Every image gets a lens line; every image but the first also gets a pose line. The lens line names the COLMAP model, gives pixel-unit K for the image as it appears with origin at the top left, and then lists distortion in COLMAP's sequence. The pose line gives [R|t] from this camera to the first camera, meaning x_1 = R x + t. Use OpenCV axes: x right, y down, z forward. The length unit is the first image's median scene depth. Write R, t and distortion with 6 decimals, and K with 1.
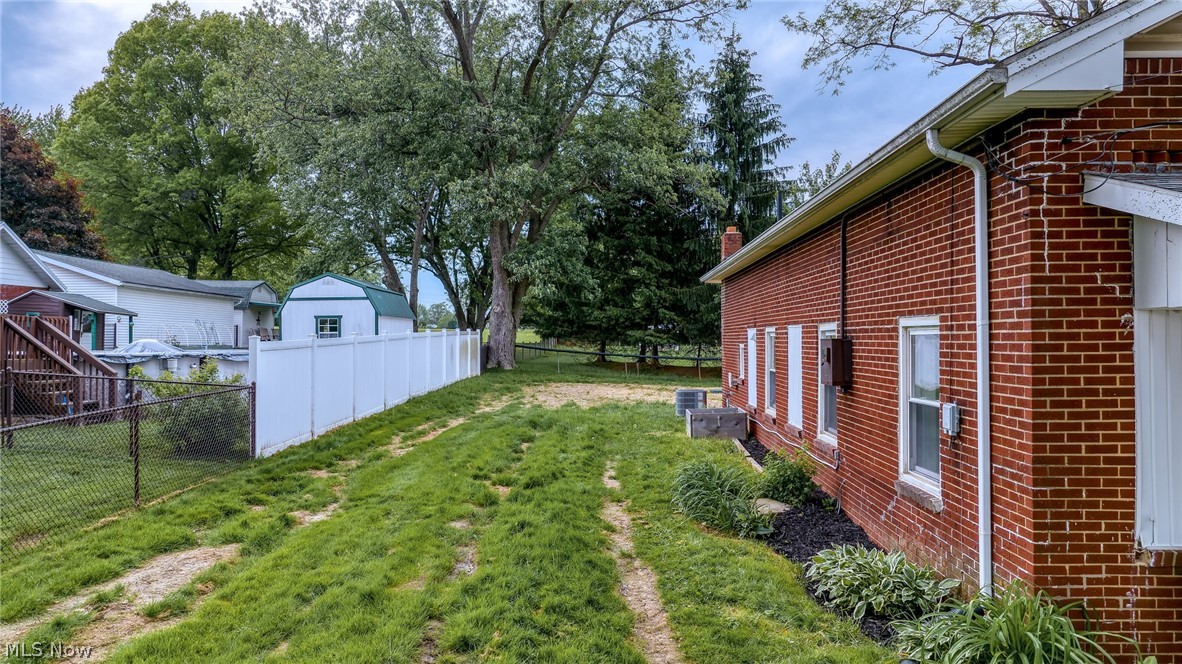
lens RADIAL K [[813.2, 0, 591.6], [0, 813.2, 335.1], [0, 0, 1]] dist [-0.006498, 0.006114]
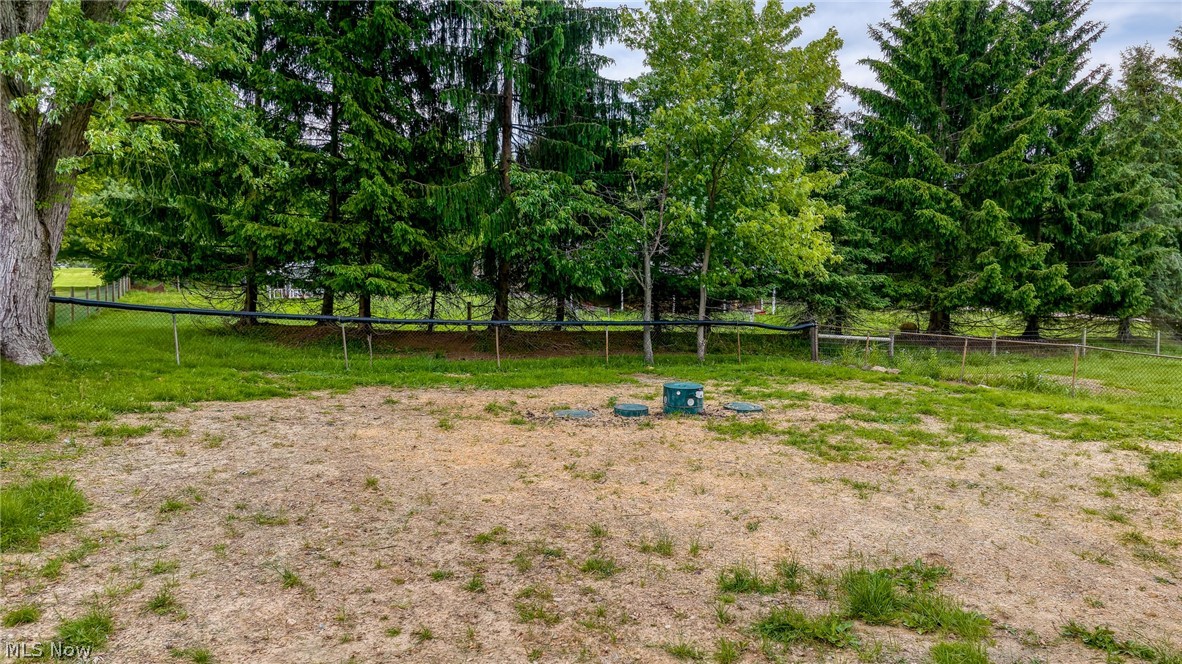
lens RADIAL K [[813.2, 0, 591.7], [0, 813.2, 334.6], [0, 0, 1]] dist [-0.006498, 0.006114]
pose [[0.882949, -0.029385, 0.468549, -0.044405], [-0.003545, 0.997593, 0.069245, 0.001889], [-0.469456, -0.062800, 0.880720, 0.494580]]
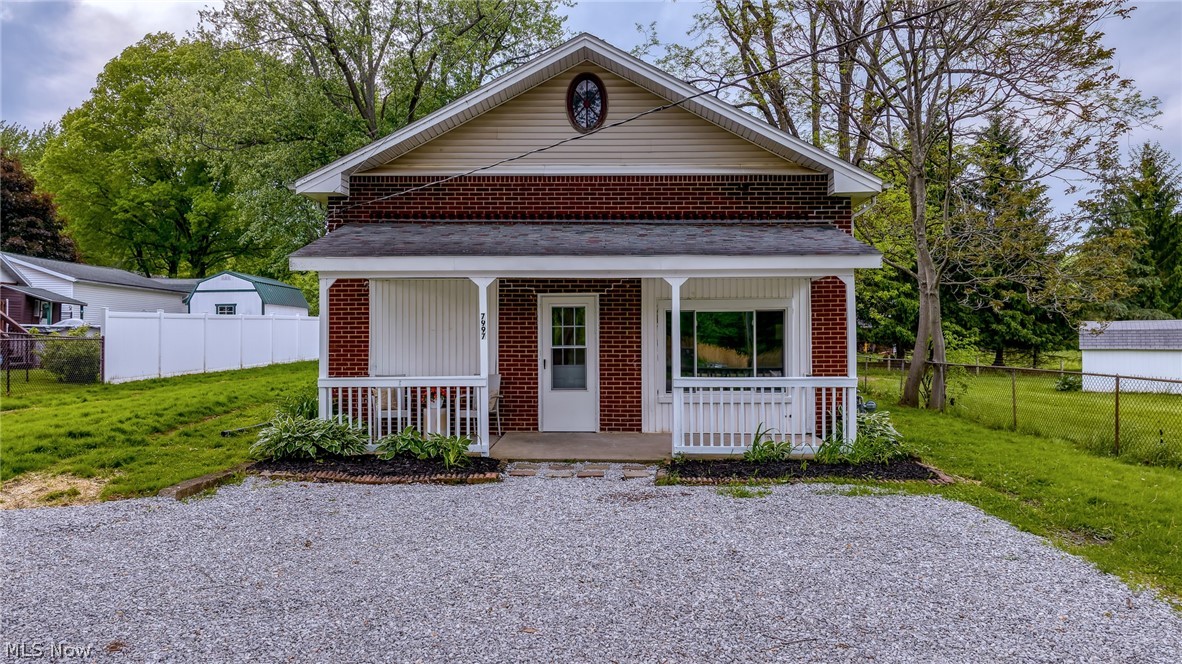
lens RADIAL K [[813.2, 0, 592.5], [0, 813.2, 334.8], [0, 0, 1]] dist [-0.006498, 0.006114]
pose [[0.999926, 0.000130, -0.012156, 0.171024], [-0.000161, 0.999997, -0.002471, 0.017503], [0.012156, 0.002472, 0.999923, -0.178149]]
